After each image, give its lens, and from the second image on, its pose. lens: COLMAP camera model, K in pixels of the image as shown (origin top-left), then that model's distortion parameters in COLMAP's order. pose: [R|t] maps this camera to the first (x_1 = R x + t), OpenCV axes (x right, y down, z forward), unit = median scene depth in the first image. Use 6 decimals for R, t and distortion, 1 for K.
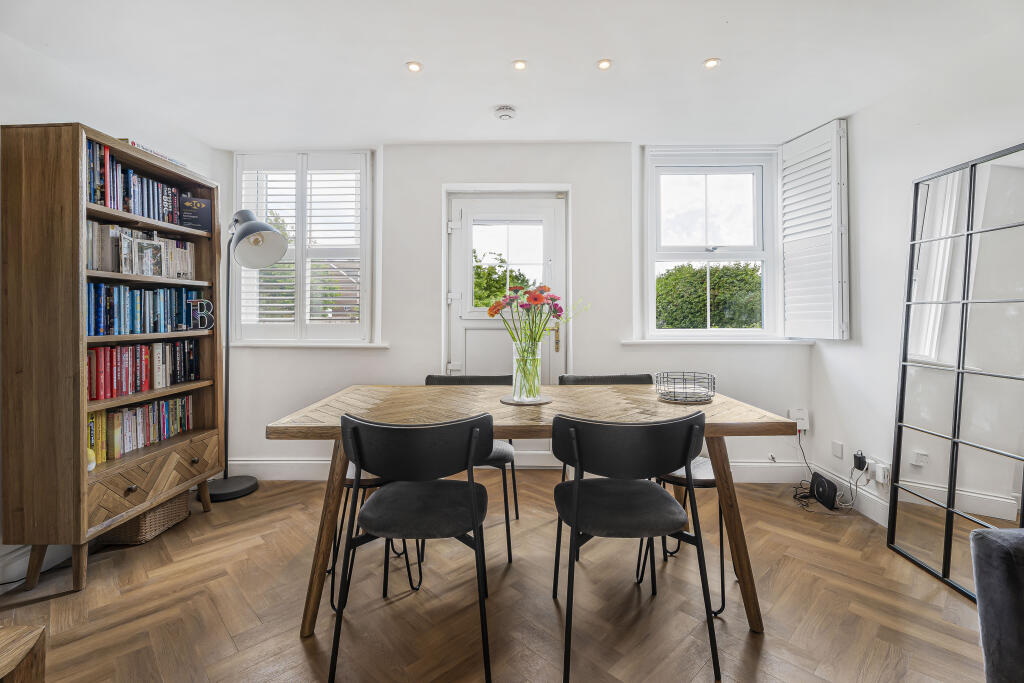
lens RADIAL K [[474.3, 0, 518.1], [0, 474.3, 309.0], [0, 0, 1]] dist [0.001731, 0.000485]
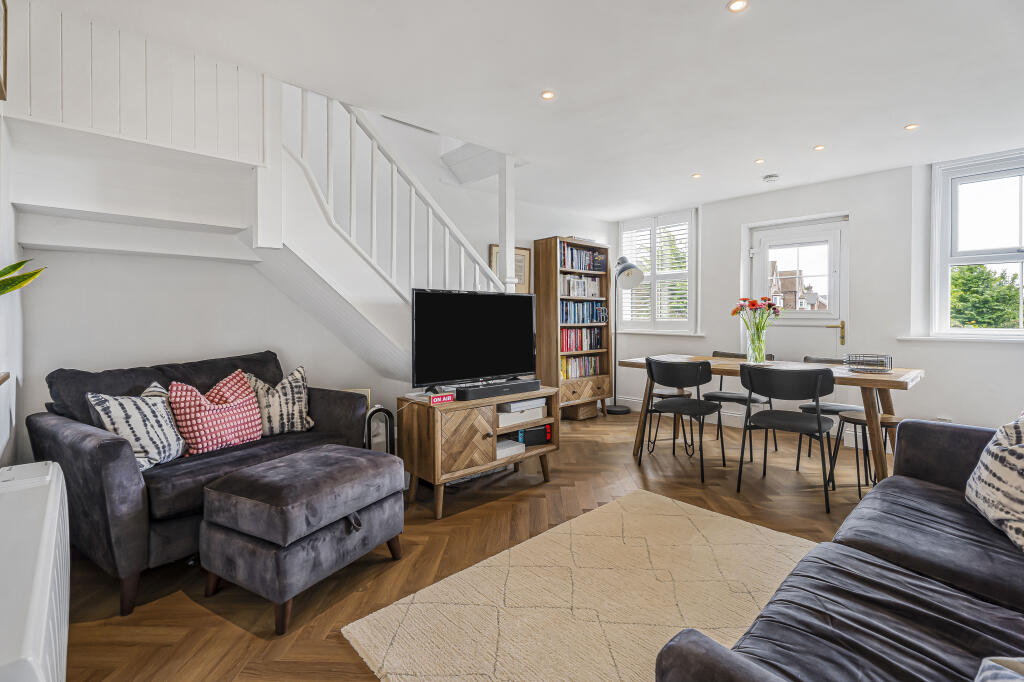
lens RADIAL K [[466.9, 0, 512.9], [0, 466.9, 321.0], [0, 0, 1]] dist [0.001429, 0.000475]
pose [[0.687982, 0.008908, -0.725673, 0.482627], [0.006400, 0.999811, 0.018340, -0.000146], [0.725700, -0.017262, 0.687795, -0.598053]]
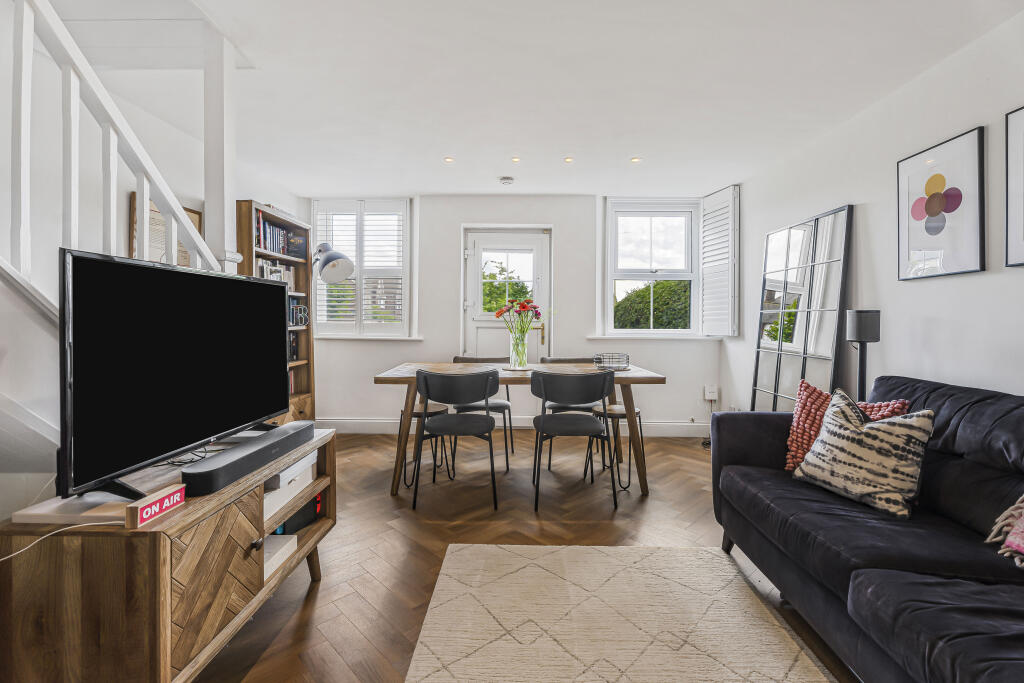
lens RADIAL K [[466.9, 0, 512.9], [0, 466.9, 321.5], [0, 0, 1]] dist [0.001429, 0.000475]
pose [[0.999922, 0.007601, -0.009961, 0.010406], [-0.007425, 0.999817, 0.017635, -0.000281], [0.010093, -0.017559, 0.999795, -0.466146]]
